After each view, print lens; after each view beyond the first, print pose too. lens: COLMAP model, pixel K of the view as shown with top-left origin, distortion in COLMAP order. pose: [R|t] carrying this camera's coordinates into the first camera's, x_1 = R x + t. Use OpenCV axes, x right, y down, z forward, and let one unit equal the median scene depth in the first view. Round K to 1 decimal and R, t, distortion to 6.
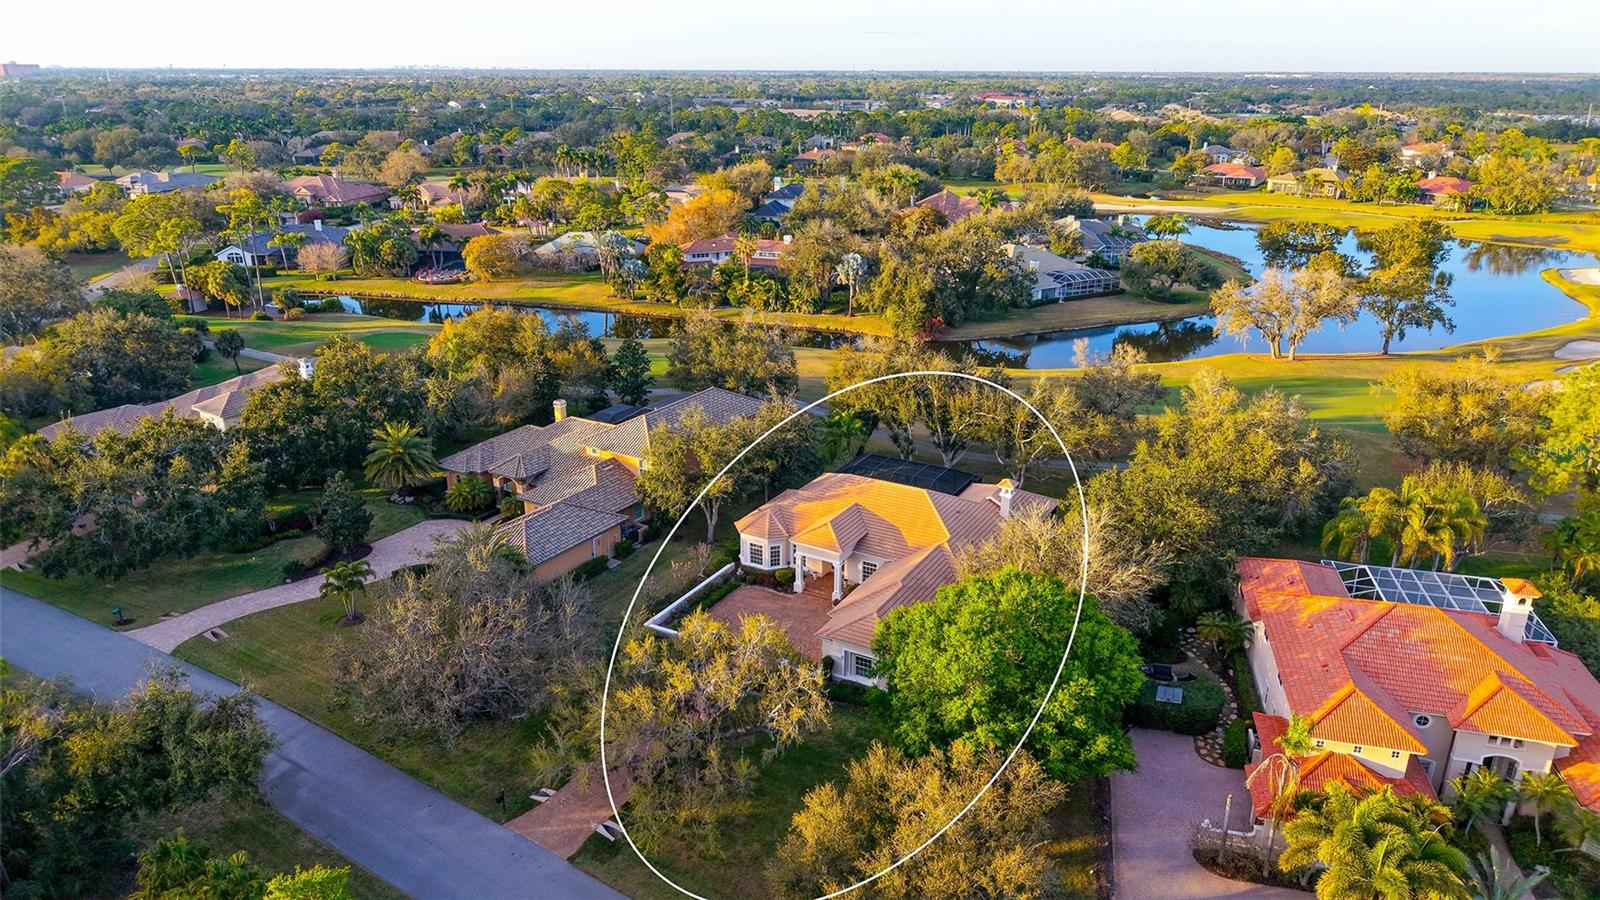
lens RADIAL K [[1063.6, 0, 794.6], [0, 1063.6, 451.7], [0, 0, 1]] dist [0.038117, -0.035847]
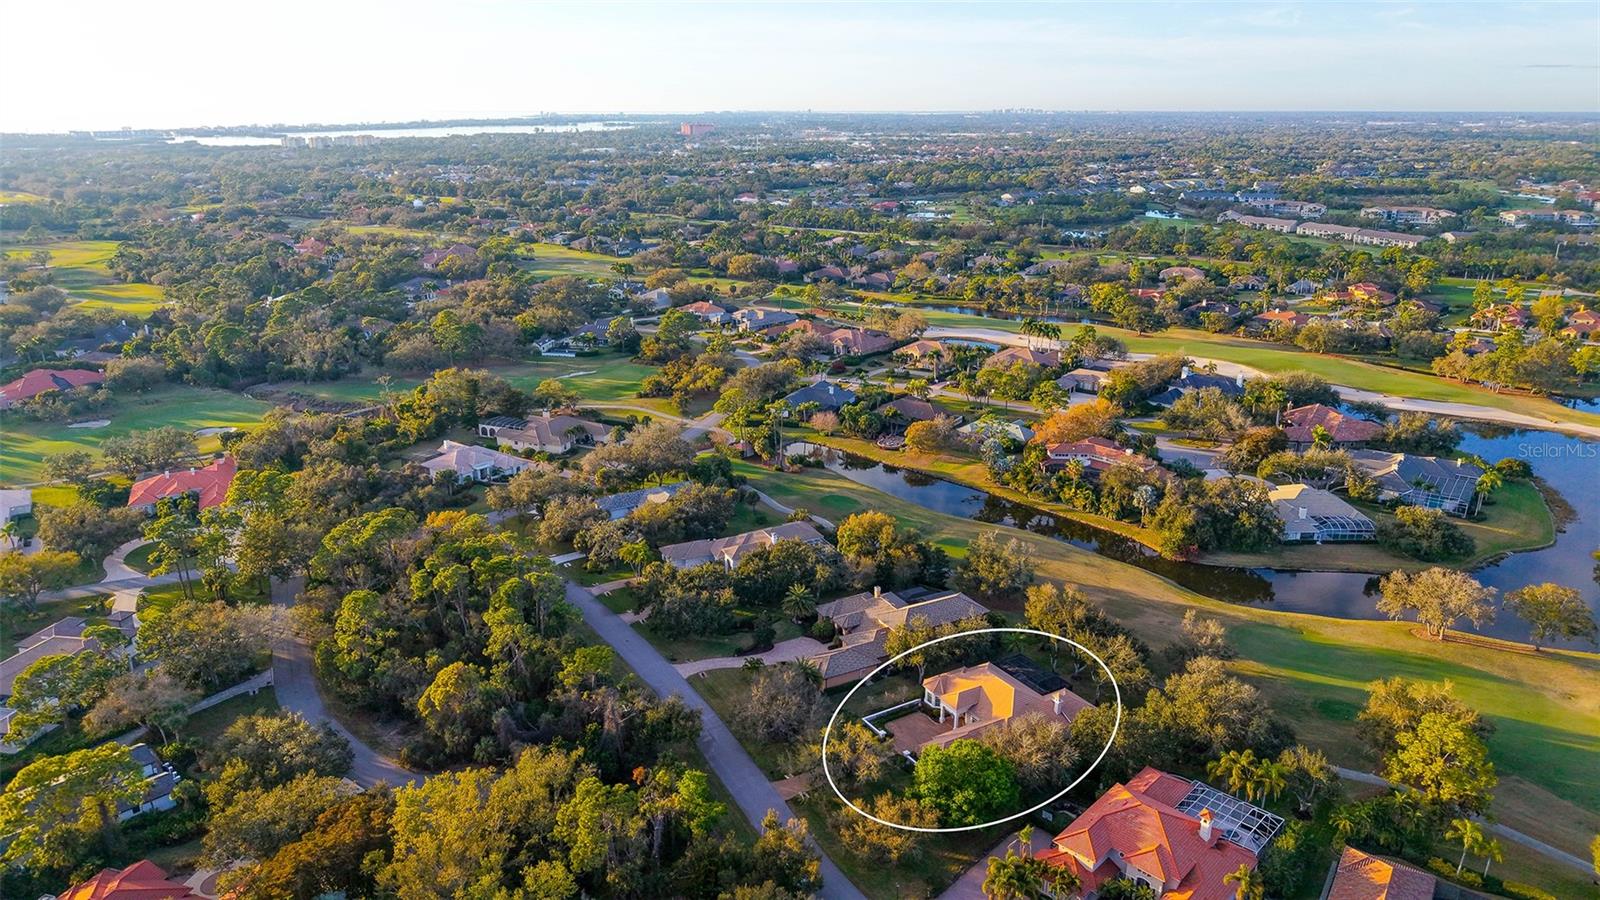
lens RADIAL K [[1063.6, 0, 801.4], [0, 1063.6, 442.9], [0, 0, 1]] dist [0.038117, -0.035847]
pose [[0.873227, 0.144876, -0.465280, 0.556102], [-0.163378, 0.986563, 0.000567, -0.306631], [0.459111, 0.075521, 0.885163, -0.849442]]
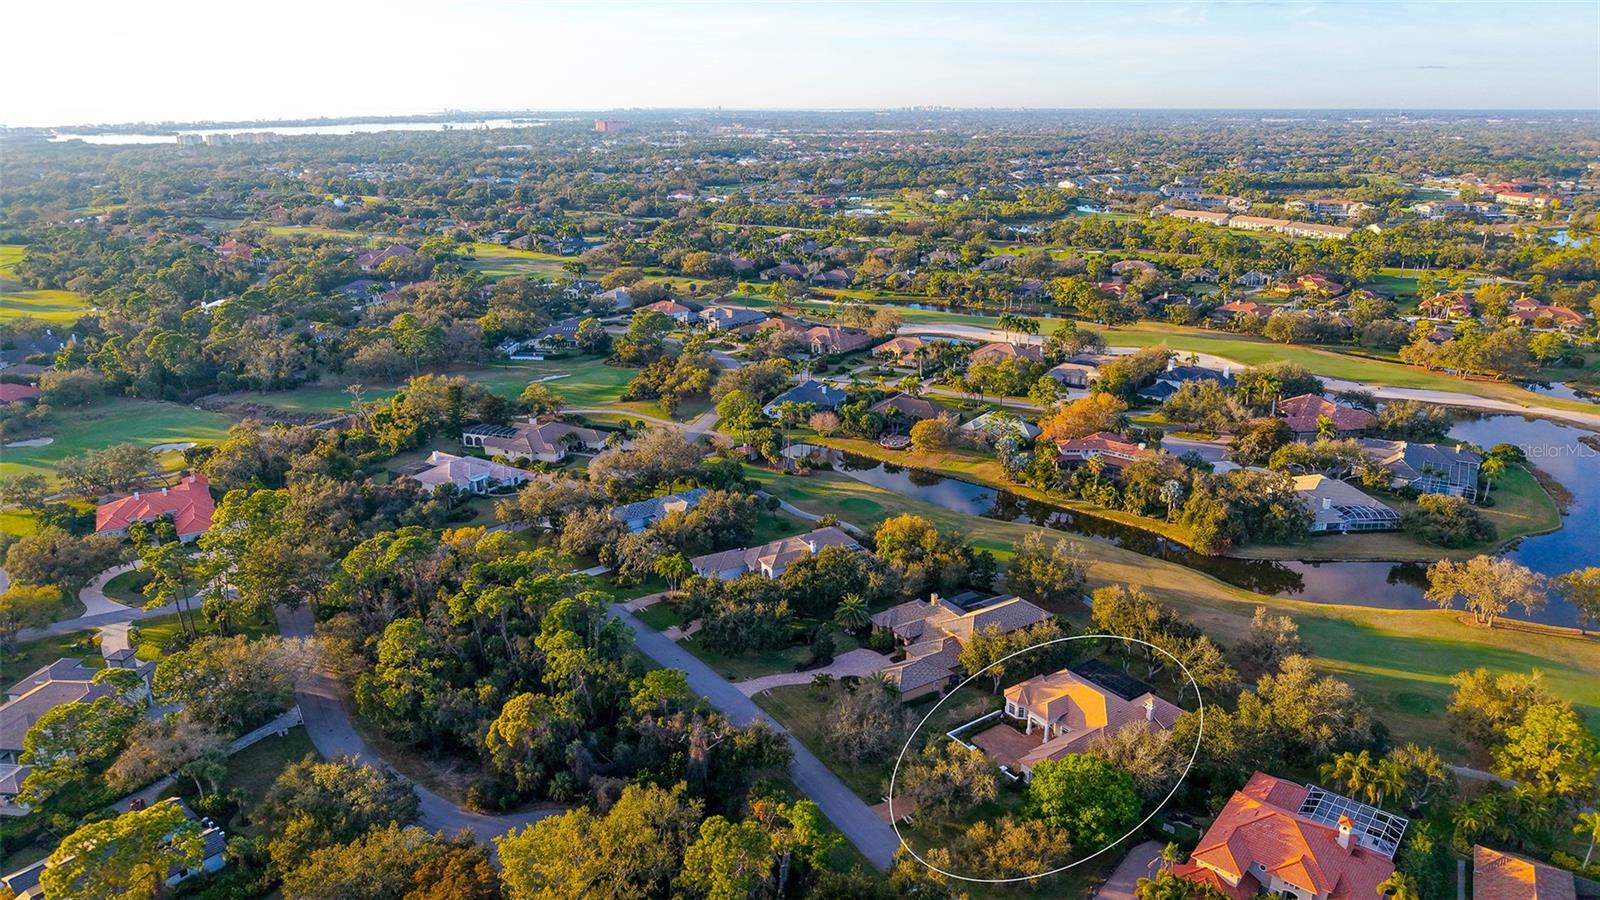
lens RADIAL K [[1063.6, 0, 799.1], [0, 1063.6, 445.7], [0, 0, 1]] dist [0.038117, -0.035847]
pose [[0.909389, 0.125514, -0.396558, 0.289071], [-0.139416, 0.990214, -0.006299, -0.280423], [0.391887, 0.061015, 0.917988, -0.880977]]
